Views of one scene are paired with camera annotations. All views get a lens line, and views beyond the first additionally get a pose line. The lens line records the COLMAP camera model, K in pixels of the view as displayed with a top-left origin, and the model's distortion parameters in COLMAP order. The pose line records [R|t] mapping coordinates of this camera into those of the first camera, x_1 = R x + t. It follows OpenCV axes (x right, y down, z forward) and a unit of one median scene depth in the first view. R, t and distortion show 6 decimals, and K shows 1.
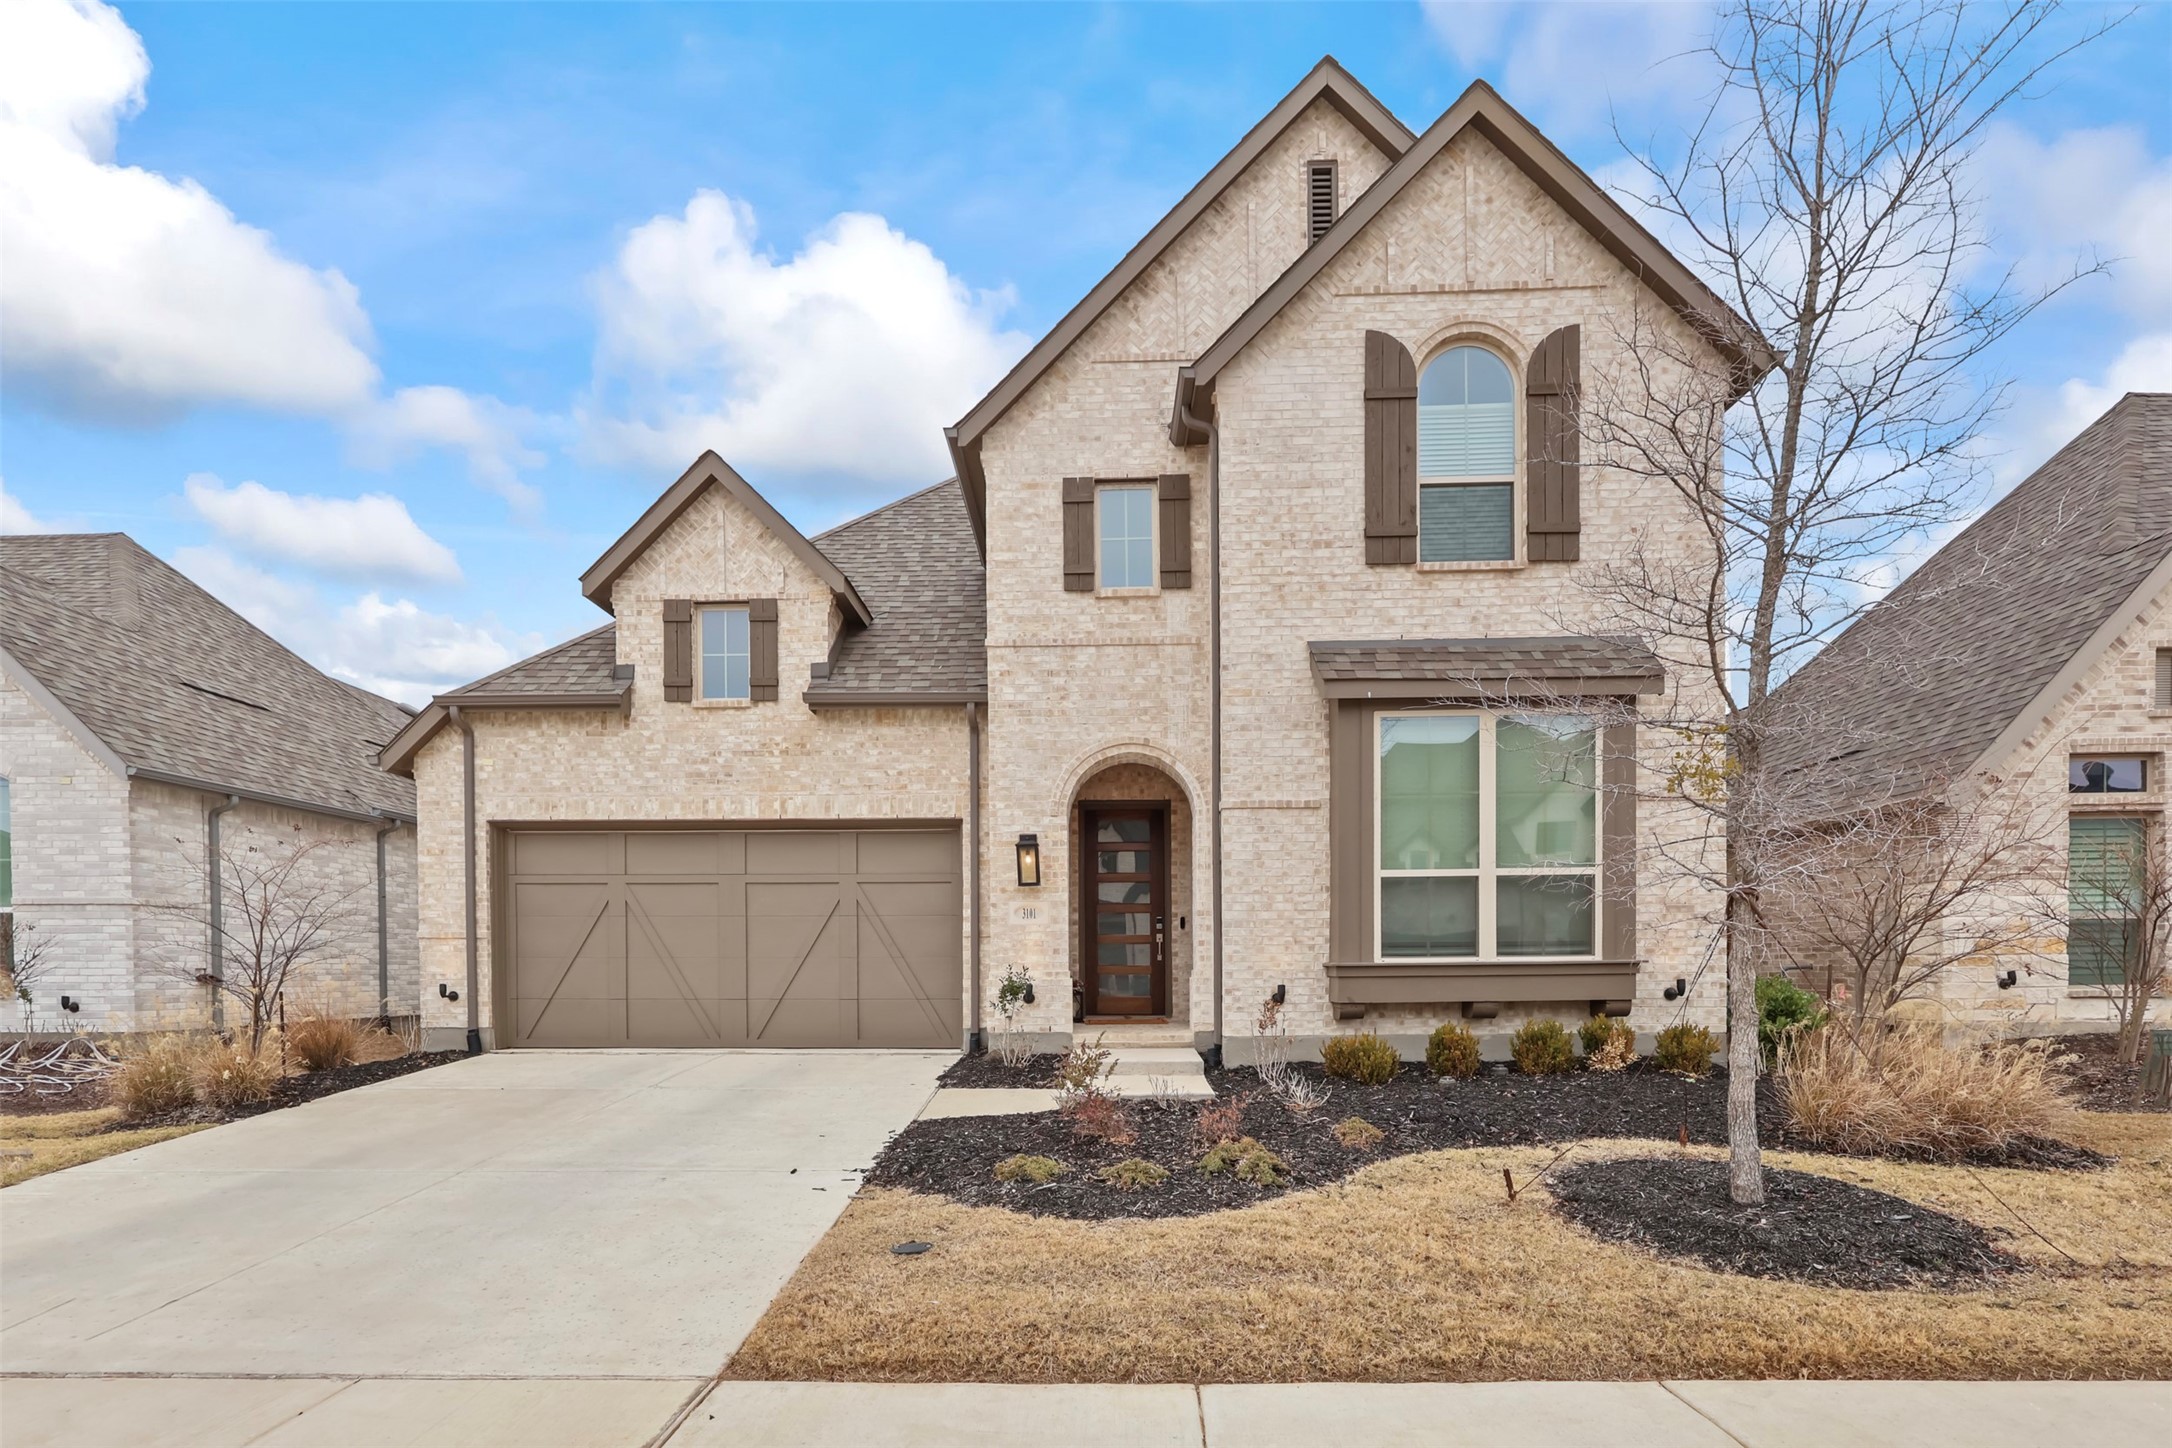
lens RADIAL K [[948.4, 0, 1086.1], [0, 948.4, 831.7], [0, 0, 1]] dist [0.017330, -0.000218]
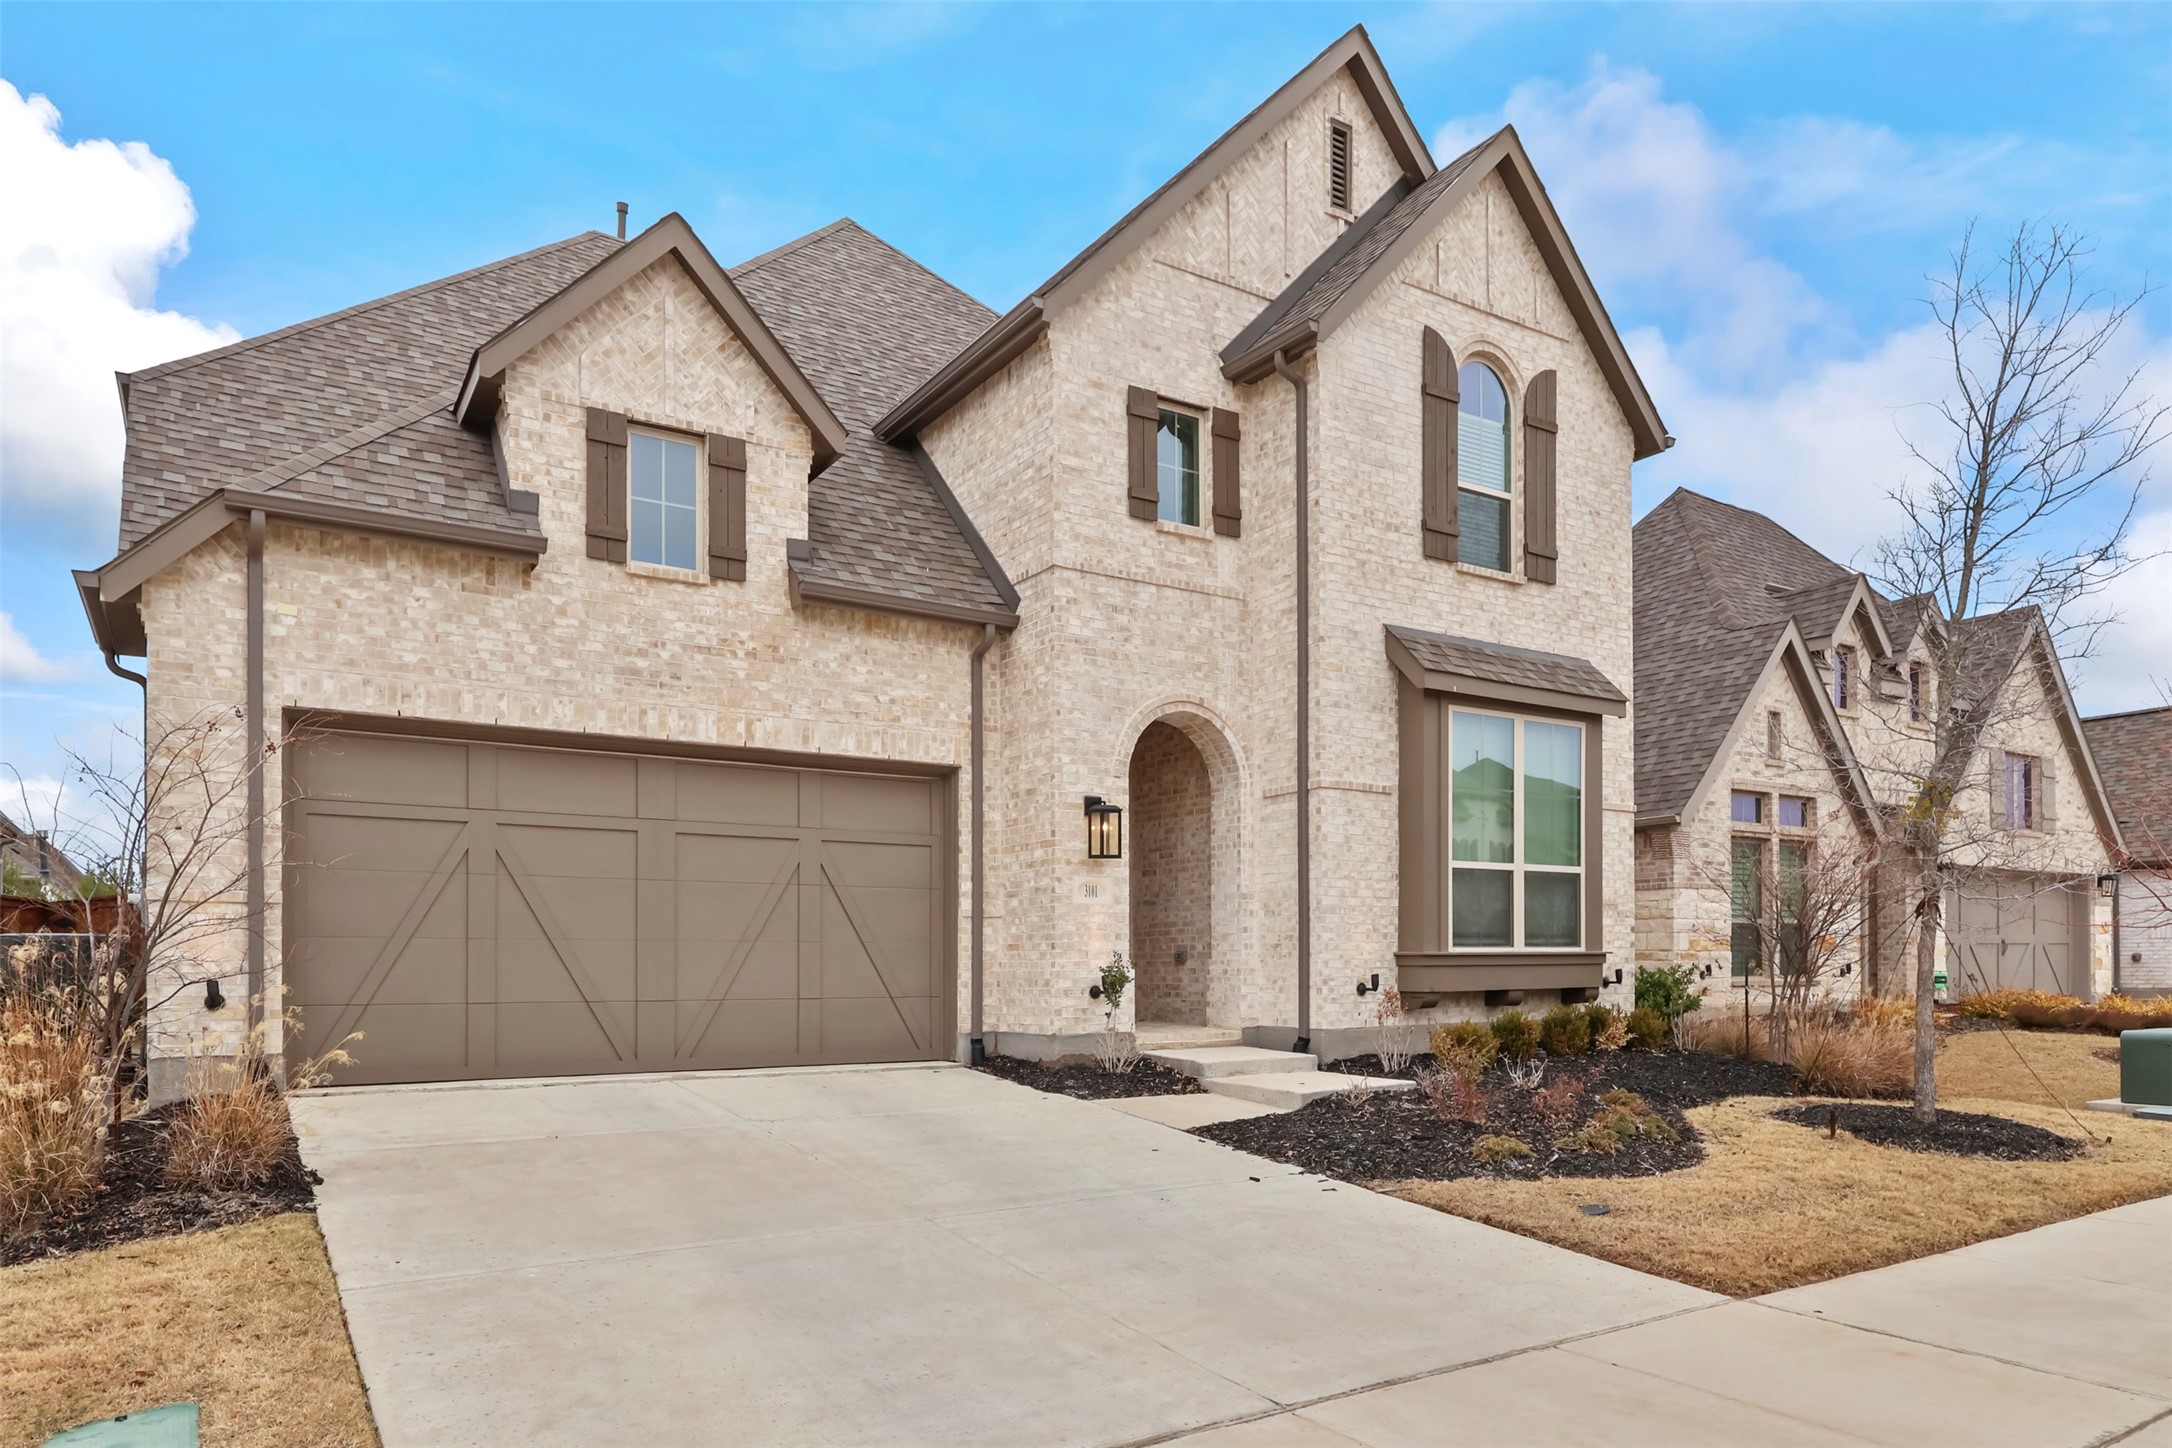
lens RADIAL K [[1324.0, 0, 1086.0], [0, 1324.0, 724.0], [0, 0, 1]] dist [0.031556, 0.000171]
pose [[0.831612, 0.100852, 0.546122, -0.684081], [-0.078560, 0.994847, -0.064091, 0.014016], [-0.549772, 0.010396, 0.835250, 0.020014]]
